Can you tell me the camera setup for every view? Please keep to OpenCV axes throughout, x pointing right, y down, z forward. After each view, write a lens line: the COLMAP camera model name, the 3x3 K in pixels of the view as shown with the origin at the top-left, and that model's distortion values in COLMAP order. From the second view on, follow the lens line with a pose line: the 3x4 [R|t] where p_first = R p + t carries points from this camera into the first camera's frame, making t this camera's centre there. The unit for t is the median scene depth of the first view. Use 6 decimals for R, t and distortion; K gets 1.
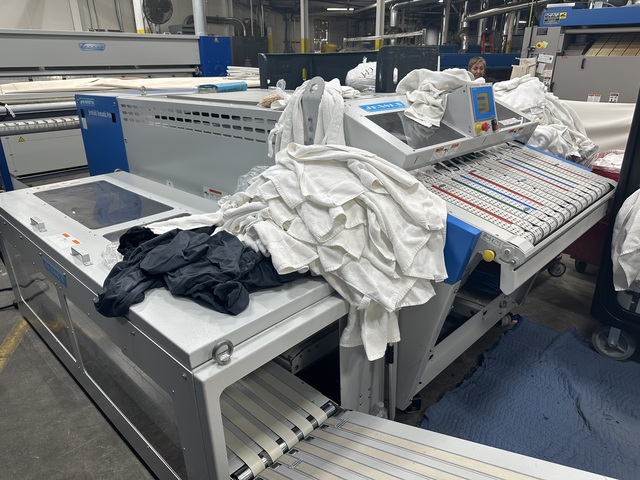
lens RADIAL K [[449.7, 0, 320.0], [0, 449.7, 240.0], [0, 0, 1]] dist [0.003522, 0.000722]
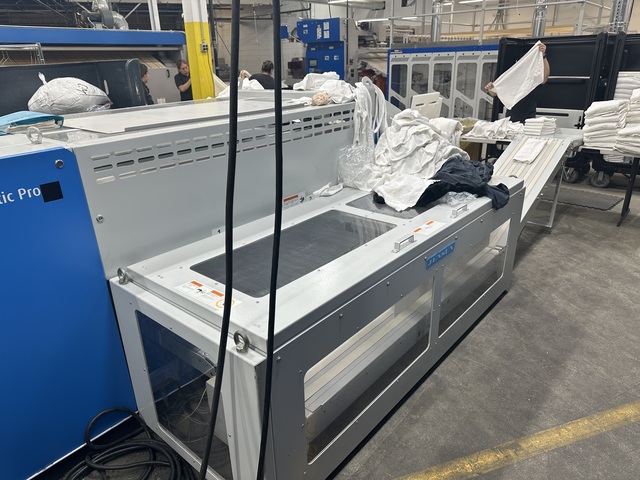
lens RADIAL K [[441.1, 0, 320.0], [0, 441.1, 240.0], [0, 0, 1]] dist [0.098413, -0.138594]
pose [[-0.055548, -0.360560, 0.931081, -1.293944], [0.402092, 0.845482, 0.351400, -0.380043], [-0.913913, 0.393899, 0.098014, 0.945680]]
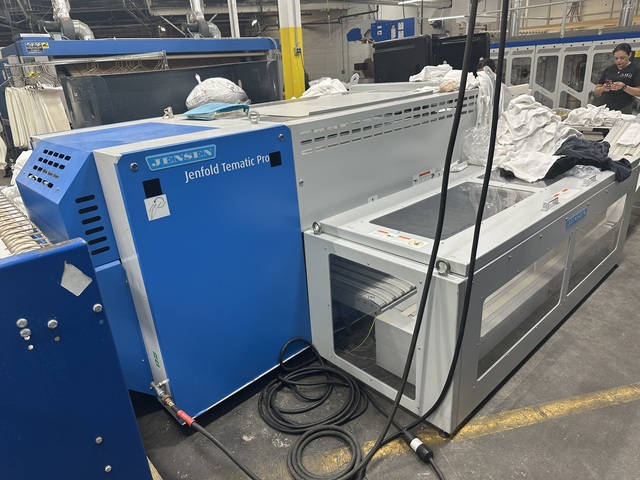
lens RADIAL K [[443.1, 0, 320.0], [0, 443.1, 240.0], [0, 0, 1]] dist [0.042252, -0.042106]
pose [[0.054166, -0.356359, 0.932778, -1.478656], [0.432084, 0.850527, 0.299845, -0.454116], [-0.900205, 0.386797, 0.200047, 1.161911]]
